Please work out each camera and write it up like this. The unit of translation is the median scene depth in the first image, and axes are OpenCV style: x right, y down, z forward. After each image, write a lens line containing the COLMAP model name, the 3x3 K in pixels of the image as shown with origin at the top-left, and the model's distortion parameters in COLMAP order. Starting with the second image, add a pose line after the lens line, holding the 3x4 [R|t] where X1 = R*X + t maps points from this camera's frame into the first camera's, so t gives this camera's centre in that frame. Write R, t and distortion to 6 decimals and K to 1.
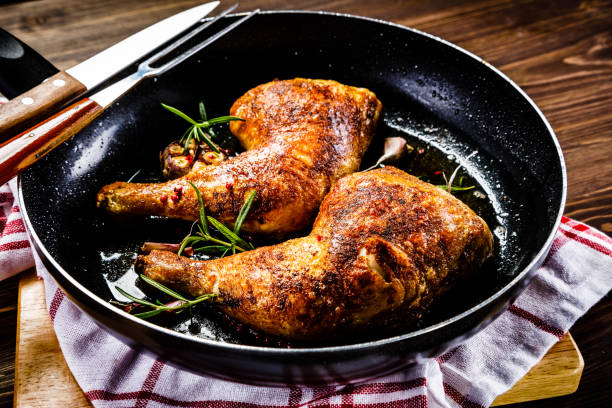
lens RADIAL K [[967.4, 0, 310.1], [0, 967.4, 203.4], [0, 0, 1]] dist [0.100466, 0.000000]
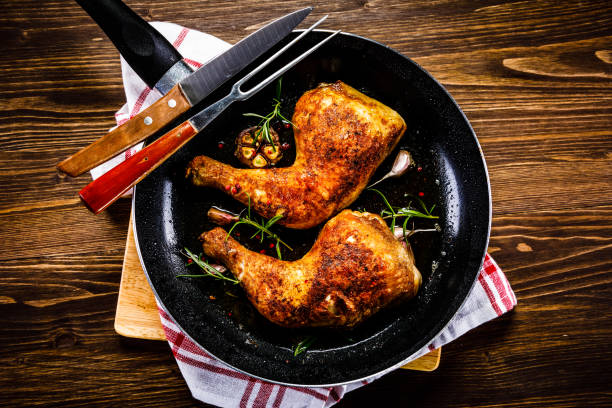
lens RADIAL K [[798.2, 0, 309.6], [0, 798.2, 204.8], [0, 0, 1]] dist [0.086733, 0.000000]
pose [[0.948590, 0.316420, 0.007507, -0.031985], [-0.233563, 0.683793, 0.691285, -0.891172], [0.213603, -0.657499, 0.722543, 0.113307]]
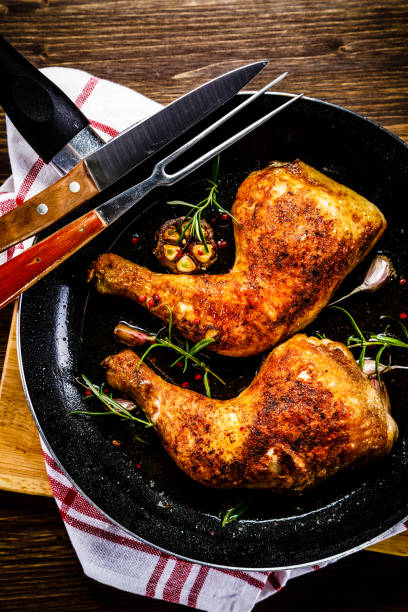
lens RADIAL K [[1249.5, 0, 201.7], [0, 1249.5, 302.2], [0, 0, 1]] dist [0.245730, 0.000000]
pose [[0.934418, 0.355665, -0.019119, -0.058279], [-0.233656, 0.652616, 0.720761, -1.089149], [0.268827, -0.669025, 0.692920, 0.003693]]
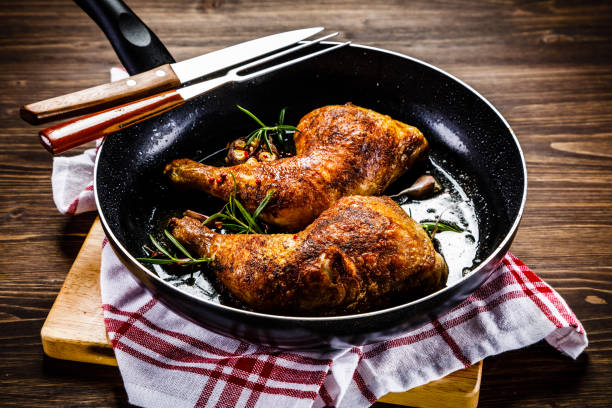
lens RADIAL K [[1249.5, 0, 306.1], [0, 1249.5, 199.8], [0, 0, 1]] dist [0.245730, 0.000000]
pose [[0.926026, 0.235626, -0.294882, 0.457131], [-0.234993, 0.971249, 0.038121, -0.071888], [0.295387, 0.033994, 0.954773, -0.527041]]
